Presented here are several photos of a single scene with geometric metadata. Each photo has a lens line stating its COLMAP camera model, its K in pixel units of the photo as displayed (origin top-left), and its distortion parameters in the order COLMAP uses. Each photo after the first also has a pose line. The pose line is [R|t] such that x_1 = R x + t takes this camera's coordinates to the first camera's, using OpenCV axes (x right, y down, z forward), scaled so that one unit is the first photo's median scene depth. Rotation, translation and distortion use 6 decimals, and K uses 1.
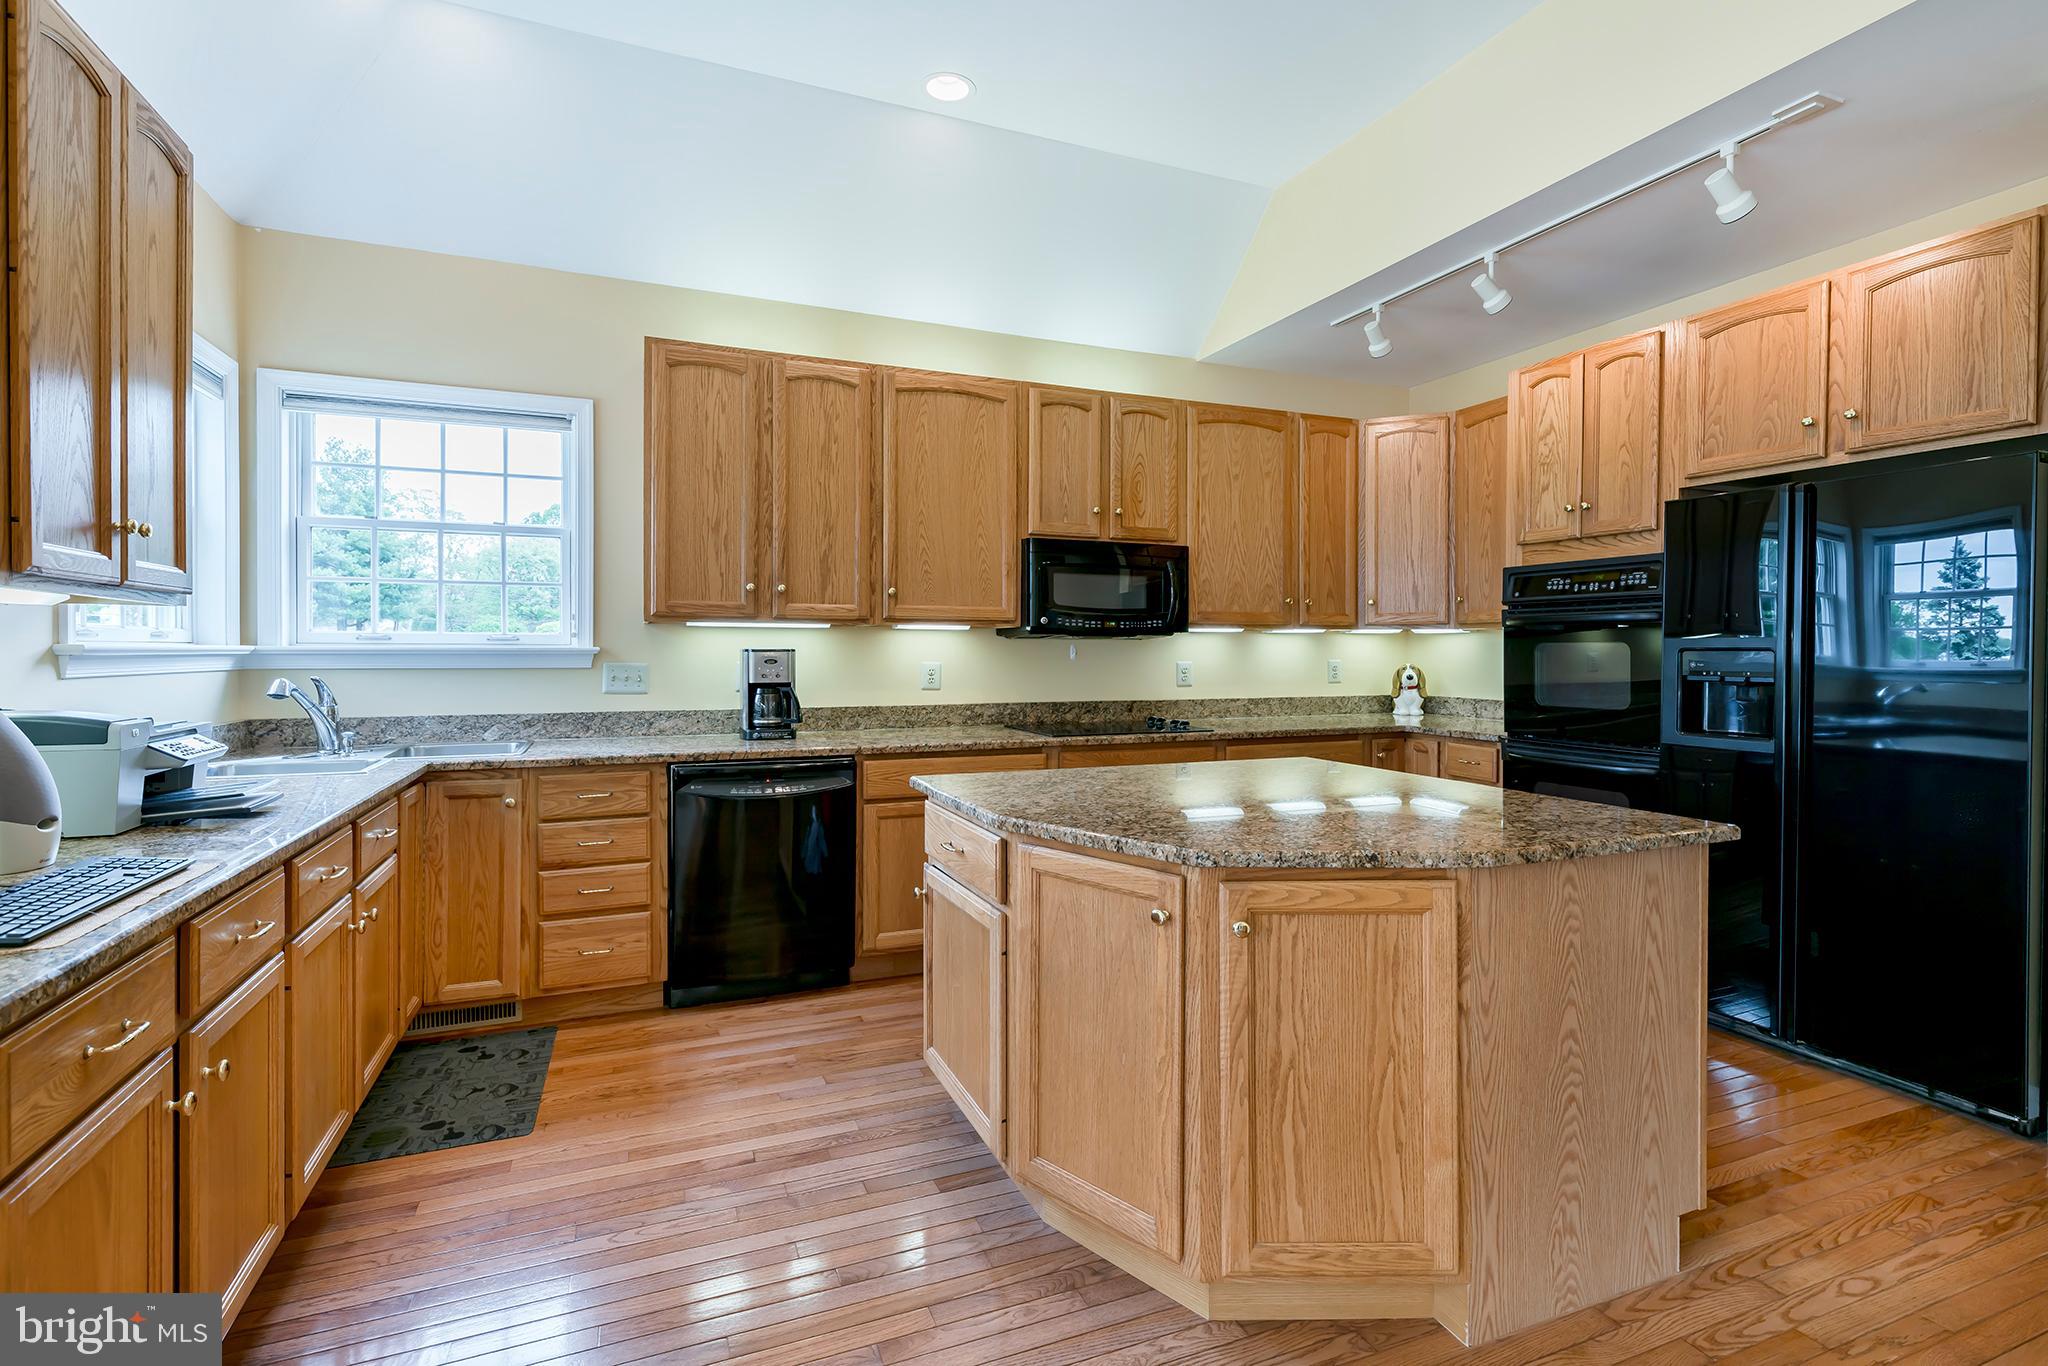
lens RADIAL K [[948.1, 0, 1006.3], [0, 948.1, 673.7], [0, 0, 1]] dist [0.002520, -0.000882]
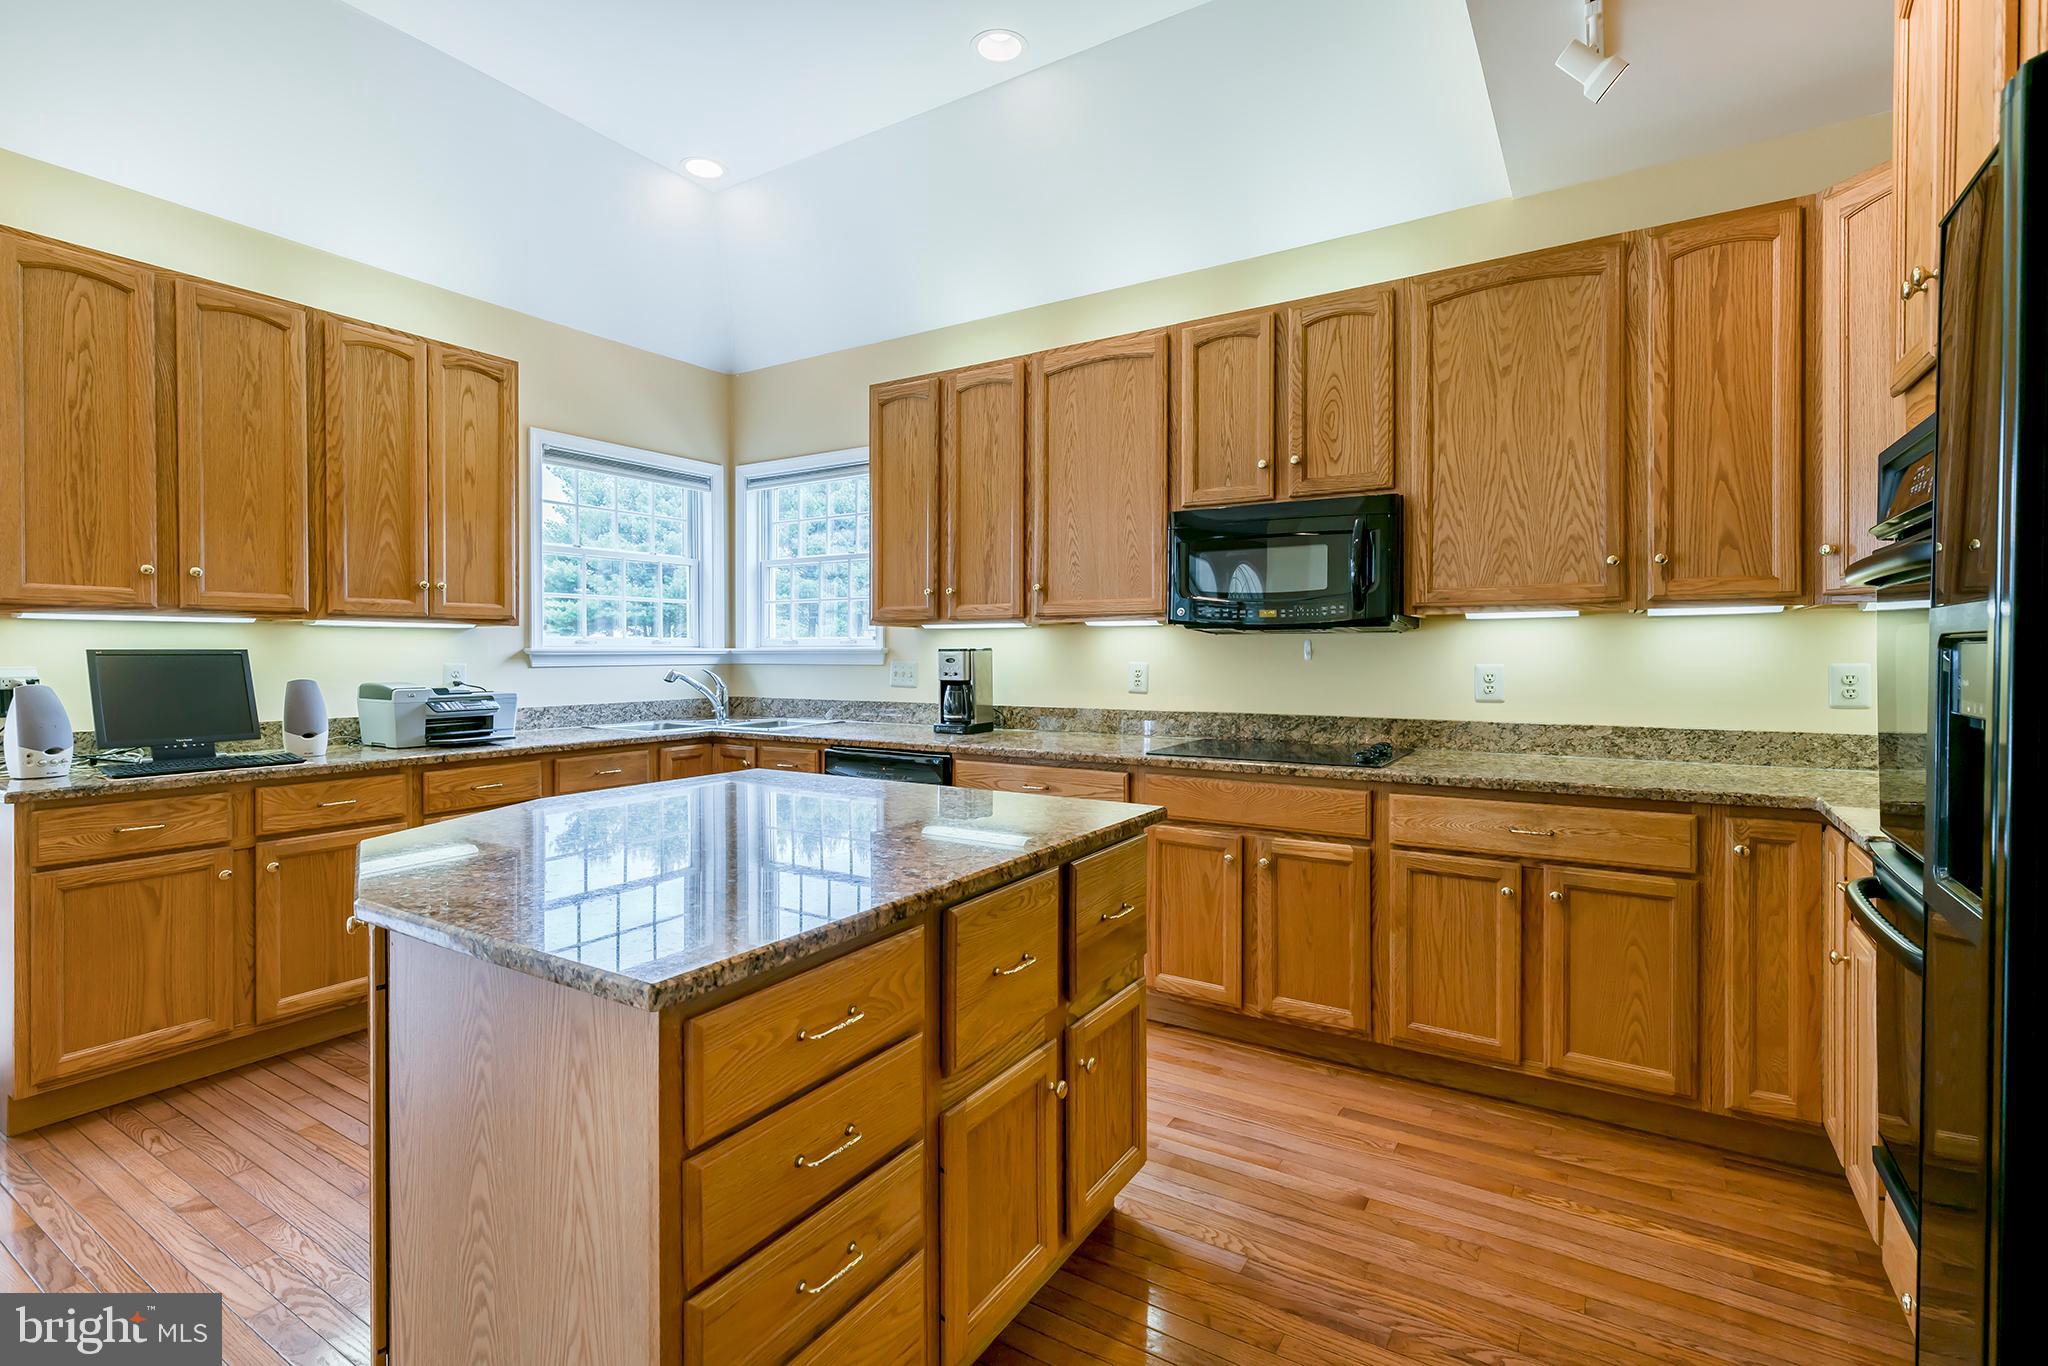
lens RADIAL K [[948.1, 0, 1018.0], [0, 948.1, 671.0], [0, 0, 1]] dist [0.002520, -0.000882]
pose [[0.590293, 0.013512, -0.807076, 0.631514], [-0.016458, 0.999853, 0.004703, -0.007012], [0.807021, 0.010507, 0.590429, 0.415854]]
